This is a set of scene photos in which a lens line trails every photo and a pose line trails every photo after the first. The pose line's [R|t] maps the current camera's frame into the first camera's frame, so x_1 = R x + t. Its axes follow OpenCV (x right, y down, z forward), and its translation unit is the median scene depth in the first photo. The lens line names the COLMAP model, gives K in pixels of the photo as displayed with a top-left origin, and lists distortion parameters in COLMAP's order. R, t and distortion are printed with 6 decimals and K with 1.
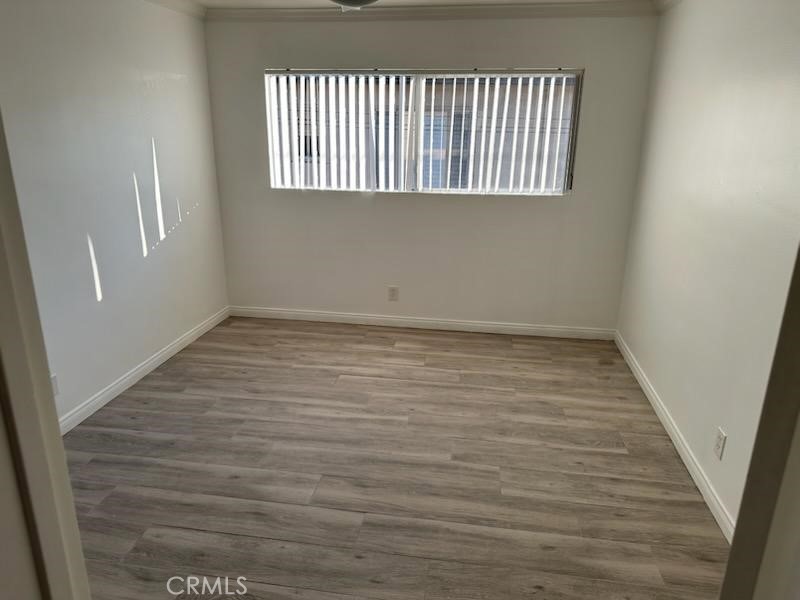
lens RADIAL K [[554.7, 0, 397.6], [0, 554.7, 295.1], [0, 0, 1]] dist [0.135854, -0.212718]
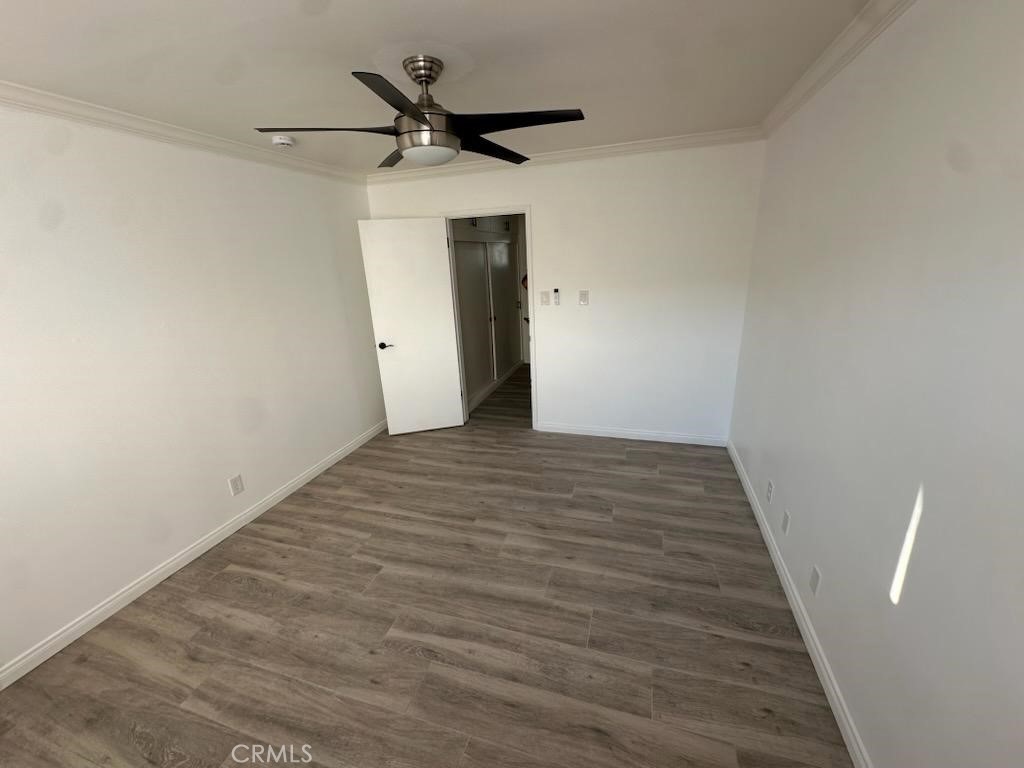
lens RADIAL K [[410.0, 0, 510.5], [0, 410.0, 383.6], [0, 0, 1]] dist [-0.003334, 0.000560]
pose [[-0.987944, -0.010336, 0.154466, -0.247297], [0.078556, 0.826298, 0.557729, -0.396974], [-0.133399, 0.563139, -0.815524, 1.272738]]
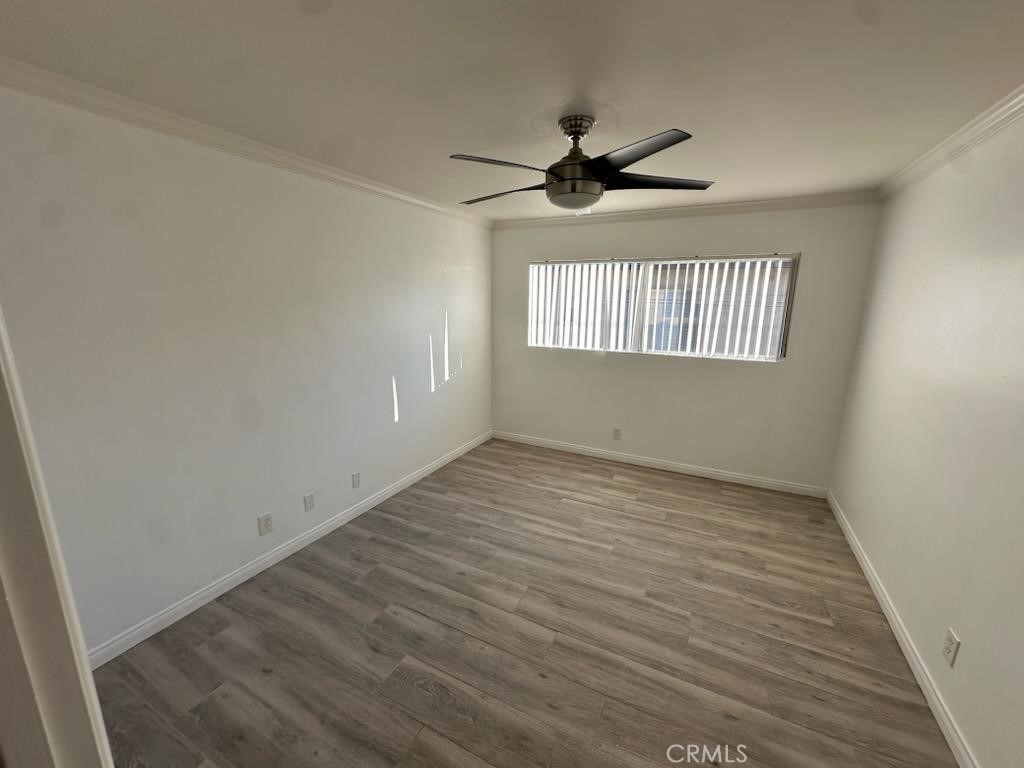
lens RADIAL K [[410.0, 0, 510.5], [0, 410.0, 383.6], [0, 0, 1]] dist [-0.003334, 0.000560]
pose [[0.950498, 0.062221, -0.304438, 0.056337], [-0.090016, 0.992872, -0.078118, -0.031879], [0.297407, 0.101656, 0.949323, 0.099509]]
